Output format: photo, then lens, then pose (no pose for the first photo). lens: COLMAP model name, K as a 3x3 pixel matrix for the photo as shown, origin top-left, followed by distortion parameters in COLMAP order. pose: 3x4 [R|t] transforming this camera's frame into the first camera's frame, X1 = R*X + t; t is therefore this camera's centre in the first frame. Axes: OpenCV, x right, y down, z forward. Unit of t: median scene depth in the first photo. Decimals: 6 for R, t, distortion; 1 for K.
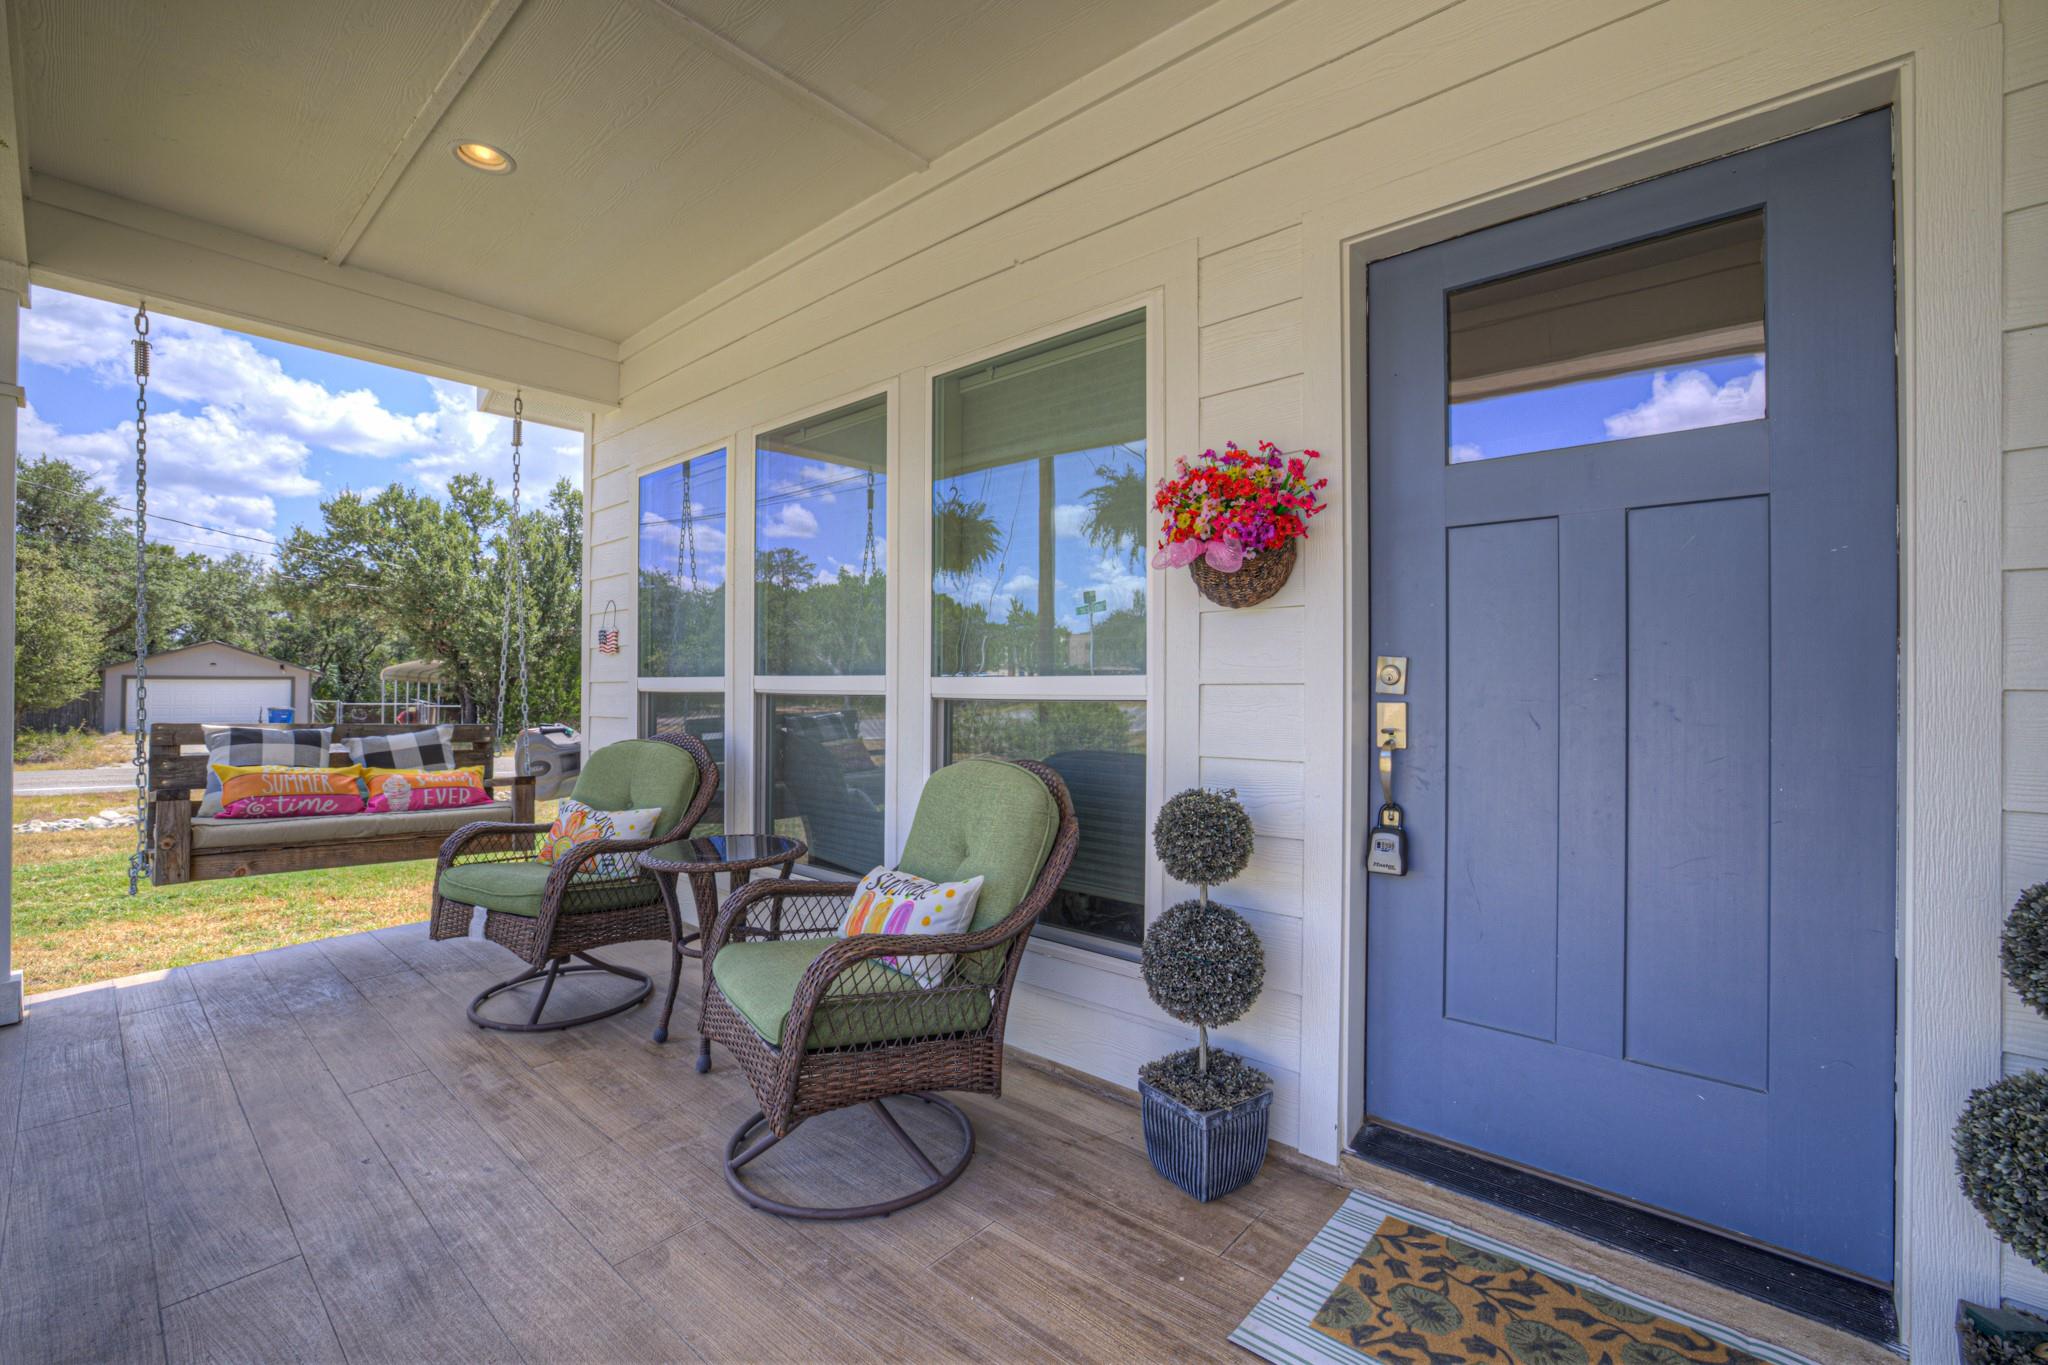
lens RADIAL K [[876.6, 0, 1010.2], [0, 876.6, 687.2], [0, 0, 1]] dist [0.000142, 0.000071]
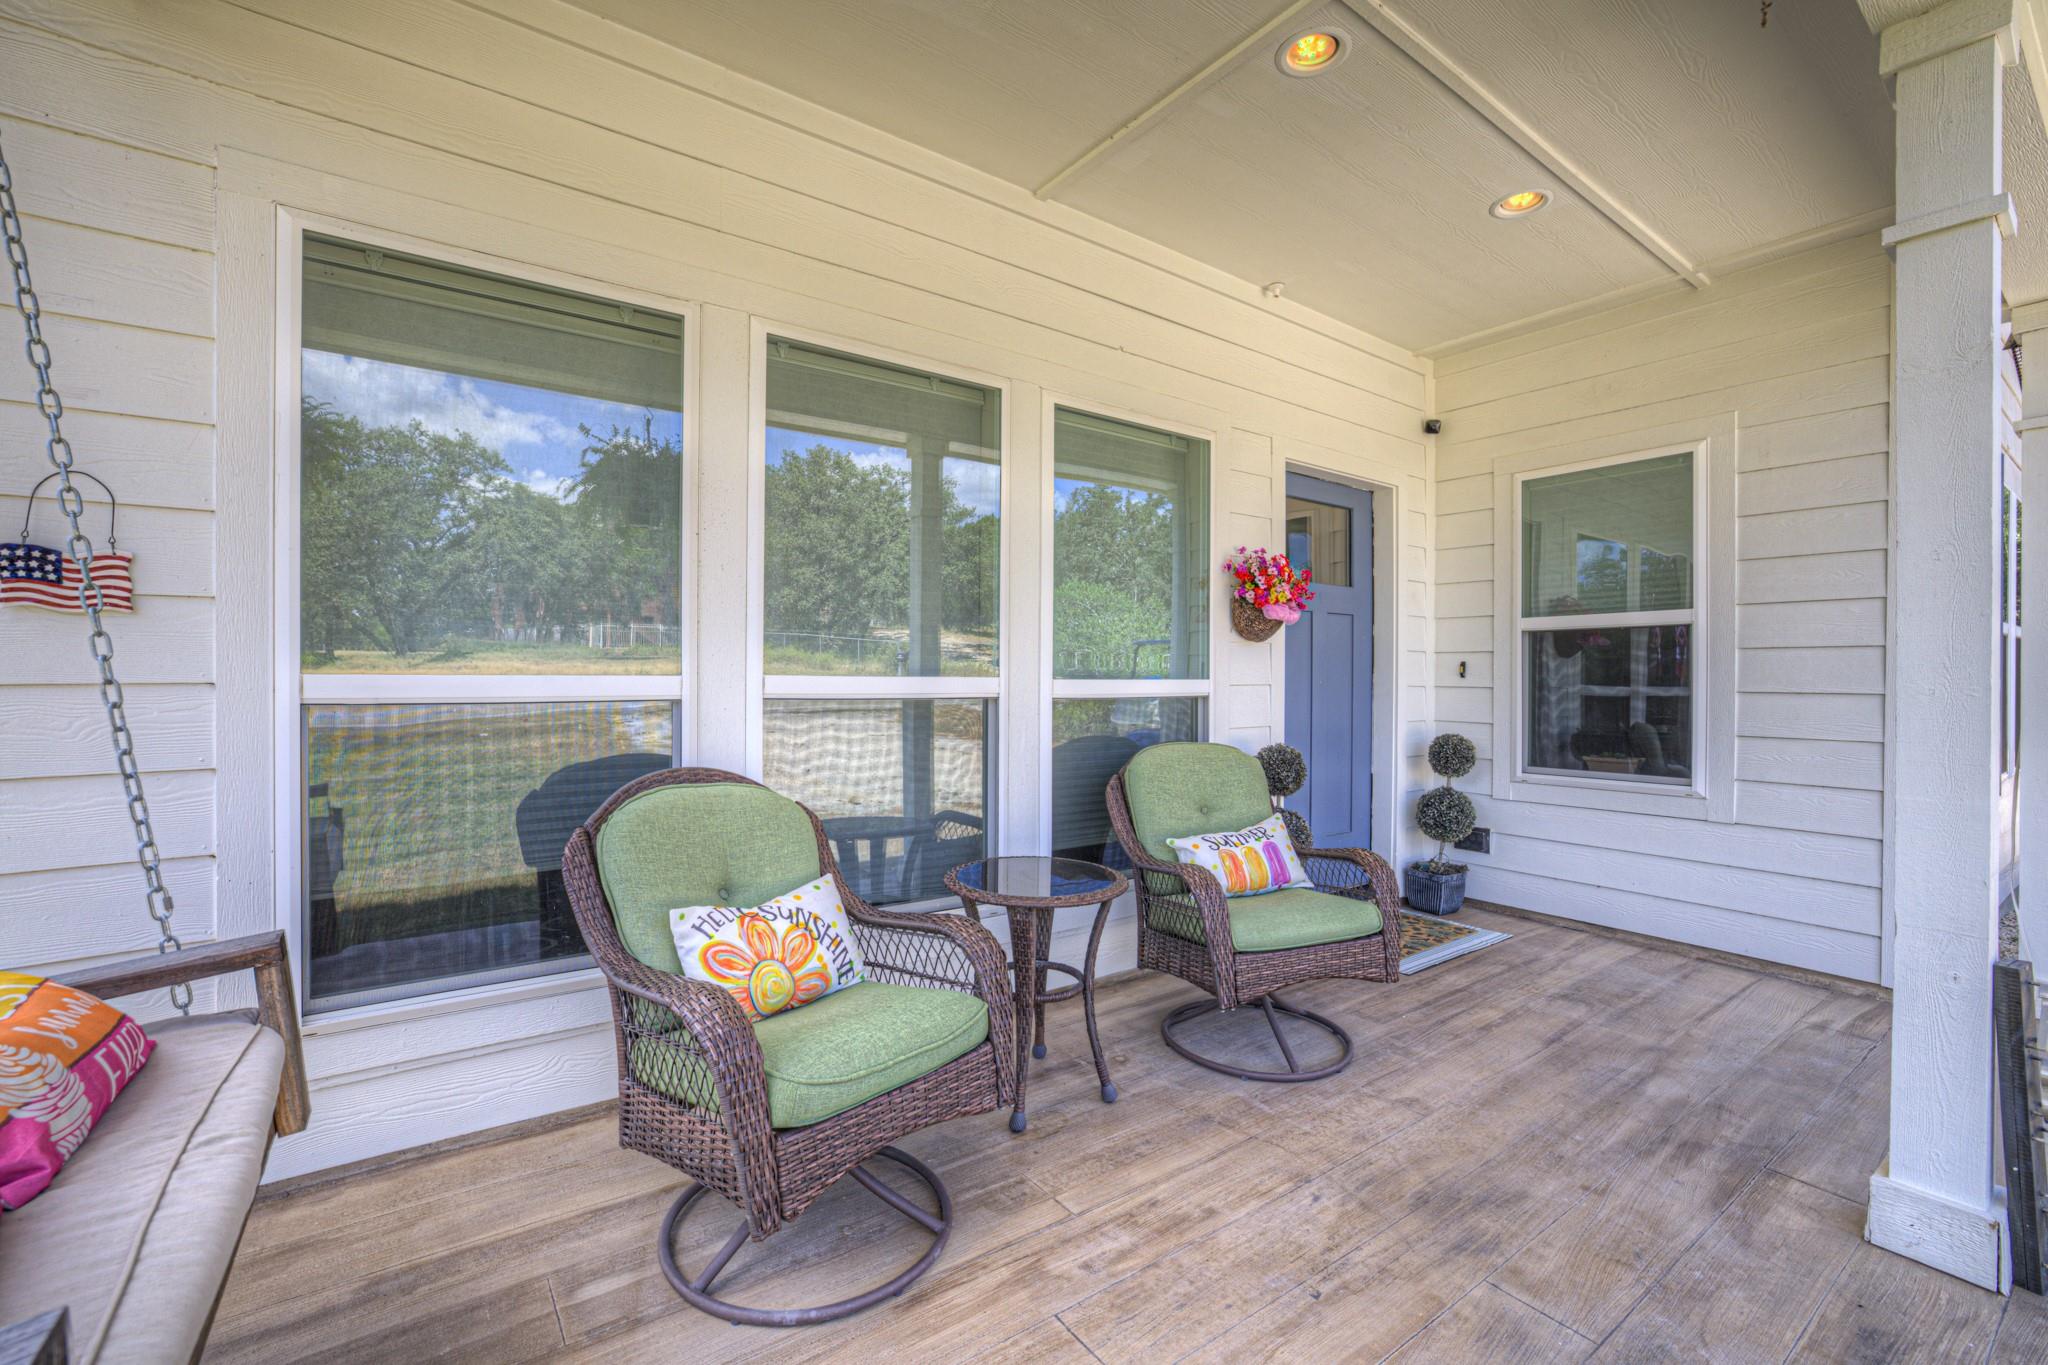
lens RADIAL K [[876.6, 0, 1010.2], [0, 876.6, 687.2], [0, 0, 1]] dist [0.000142, 0.000071]
pose [[0.200513, -0.007781, 0.979660, -1.293284], [-0.000998, 0.999966, 0.008147, -0.010947], [-0.979691, -0.002611, 0.200498, 0.924521]]
